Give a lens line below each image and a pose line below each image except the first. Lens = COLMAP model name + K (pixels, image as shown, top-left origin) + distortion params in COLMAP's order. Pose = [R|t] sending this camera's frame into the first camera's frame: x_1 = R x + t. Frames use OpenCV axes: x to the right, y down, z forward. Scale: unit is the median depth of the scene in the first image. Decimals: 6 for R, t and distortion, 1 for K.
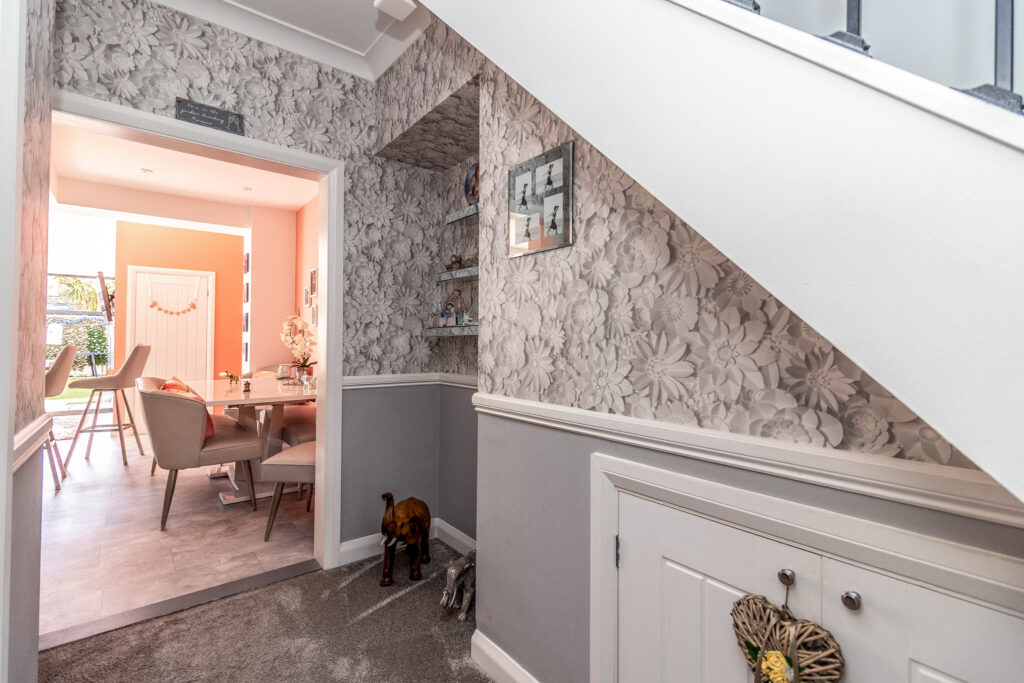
lens RADIAL K [[468.0, 0, 510.5], [0, 468.0, 338.1], [0, 0, 1]] dist [0.002848, 0.000236]
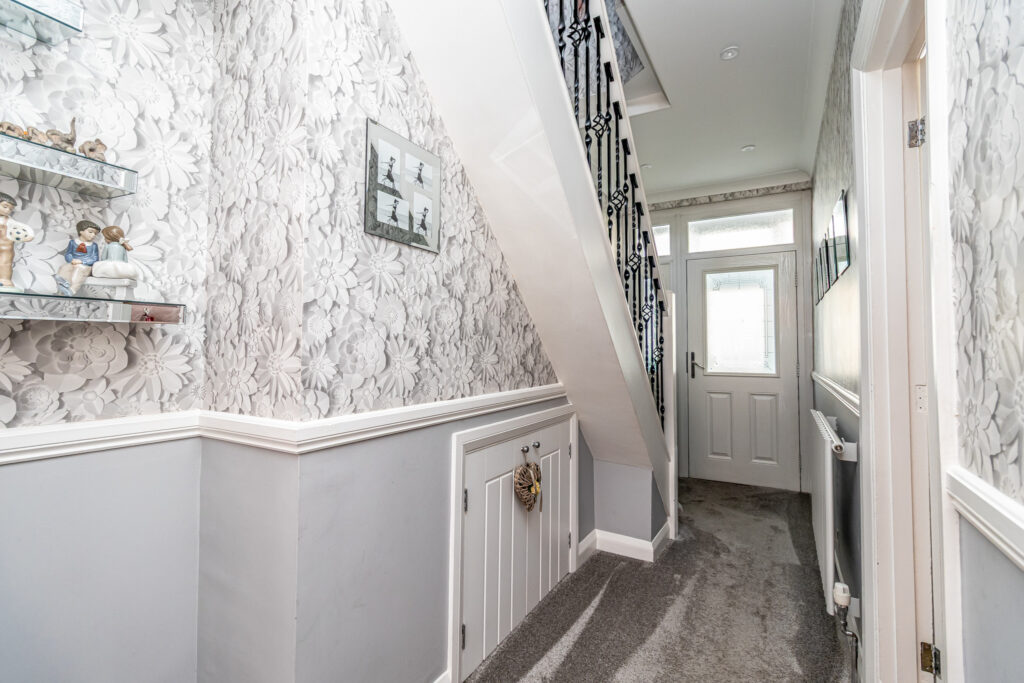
lens RADIAL K [[468.3, 0, 512.7], [0, 468.3, 319.6], [0, 0, 1]] dist [-0.000567, -0.000086]
pose [[-0.368269, 0.031267, 0.929193, -0.928202], [-0.033265, 0.998351, -0.046778, 0.001643], [-0.929124, -0.048136, -0.366622, 1.207356]]
